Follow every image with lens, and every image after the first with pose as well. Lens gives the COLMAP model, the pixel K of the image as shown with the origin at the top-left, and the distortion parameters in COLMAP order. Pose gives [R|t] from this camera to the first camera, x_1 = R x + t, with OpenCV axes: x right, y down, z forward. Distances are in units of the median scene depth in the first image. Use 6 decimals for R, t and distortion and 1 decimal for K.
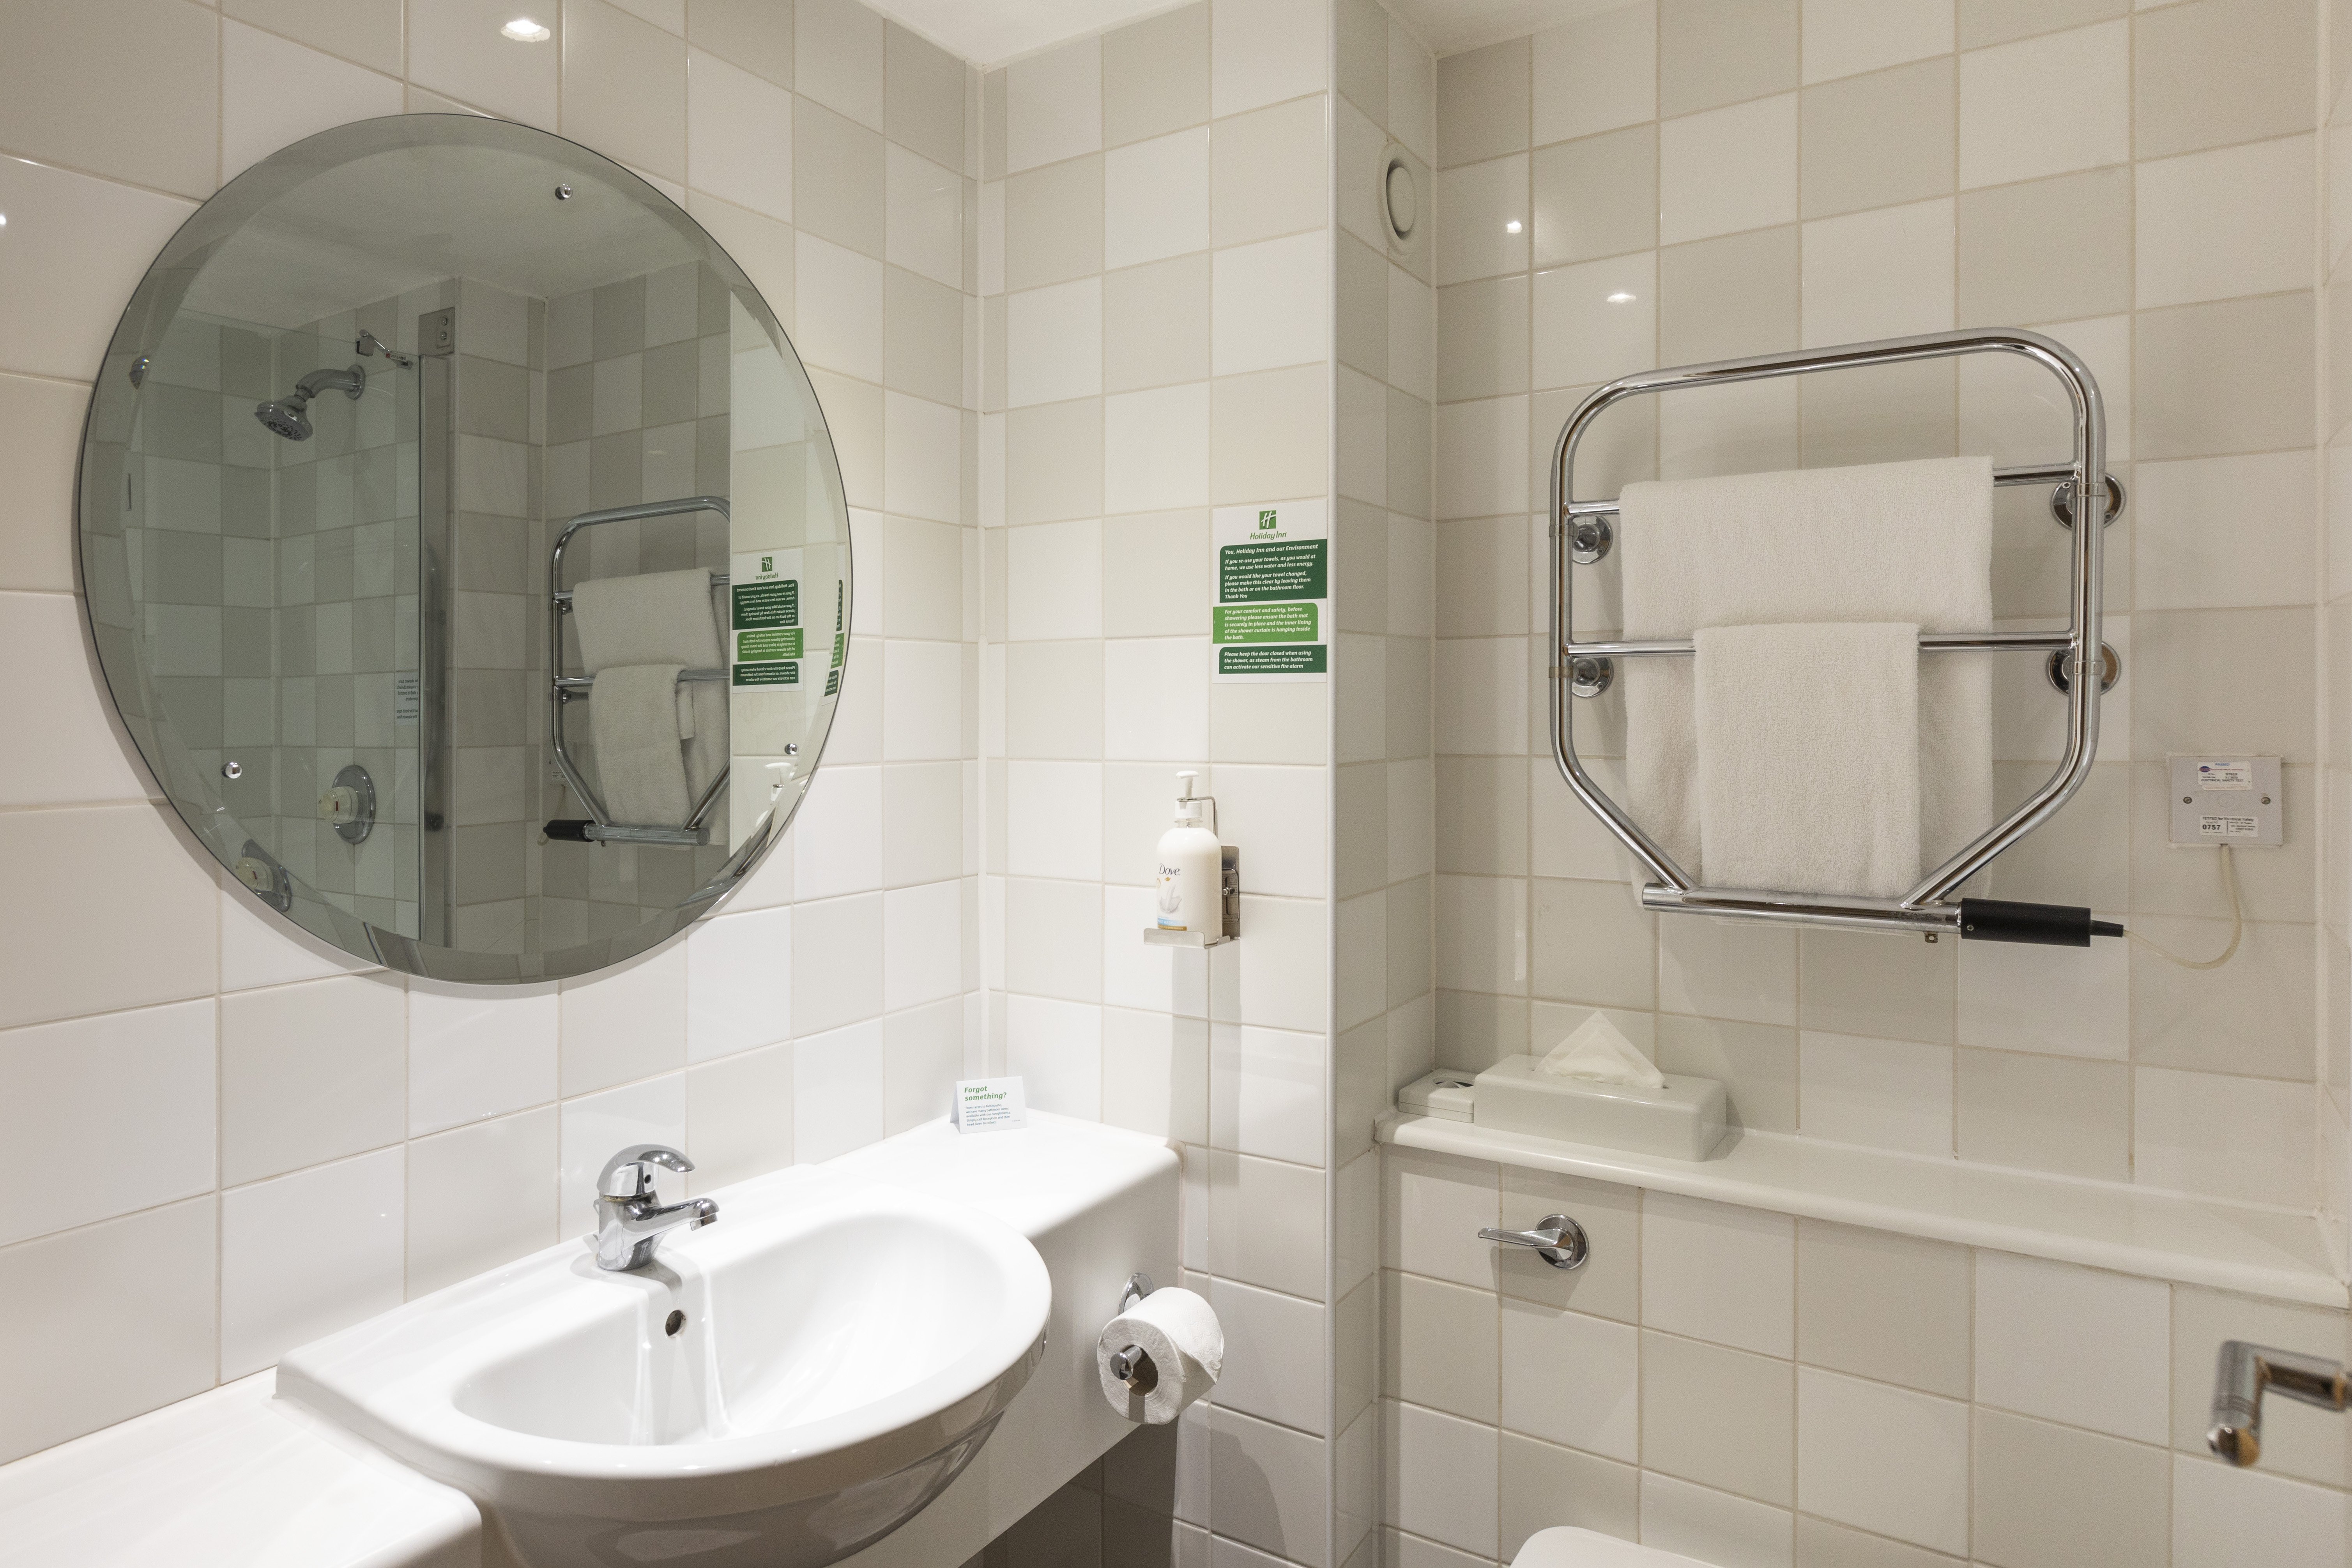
lens RADIAL K [[1336.2, 0, 1176.0], [0, 1336.2, 784.0], [0, 0, 1]] dist [0.027473, 0.000392]
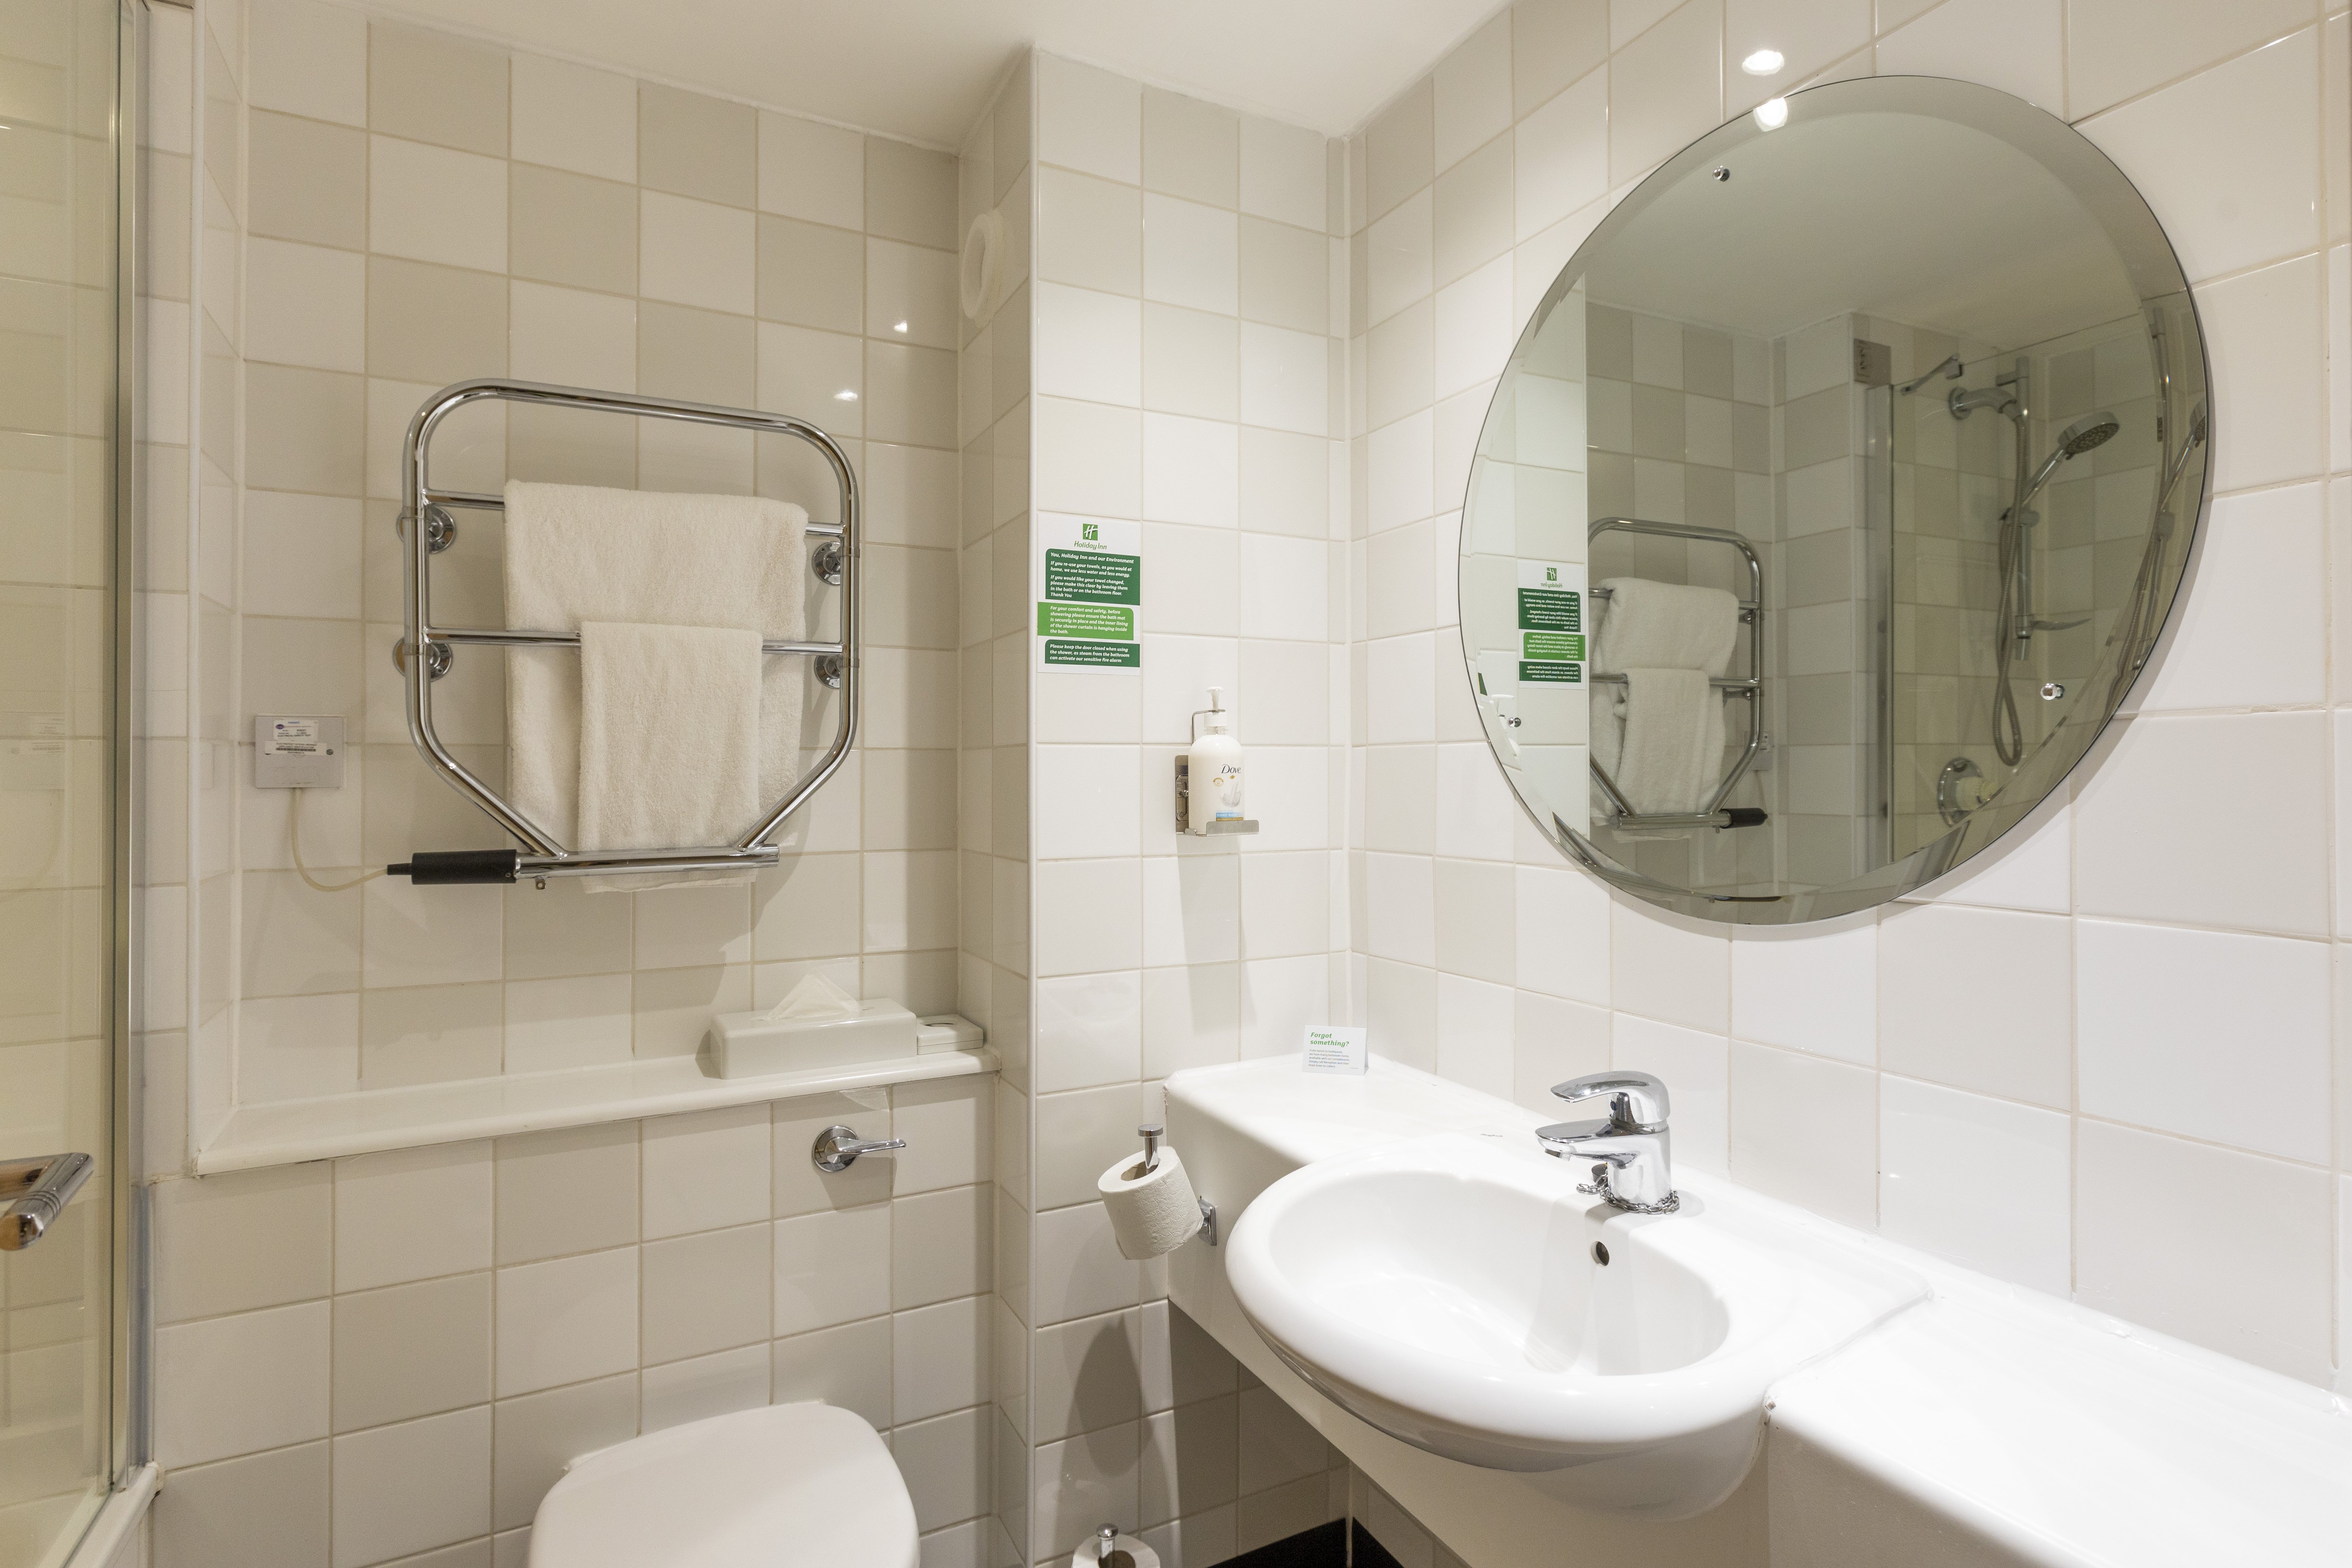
lens RADIAL K [[1127.1, 0, 1172.1], [0, 1127.1, 707.5], [0, 0, 1]] dist [-0.031685, 0.000030]
pose [[0.530954, 0.010833, 0.847331, -0.713086], [0.022847, 0.999372, -0.027093, -0.019379], [-0.847093, 0.033745, 0.530373, 0.435034]]
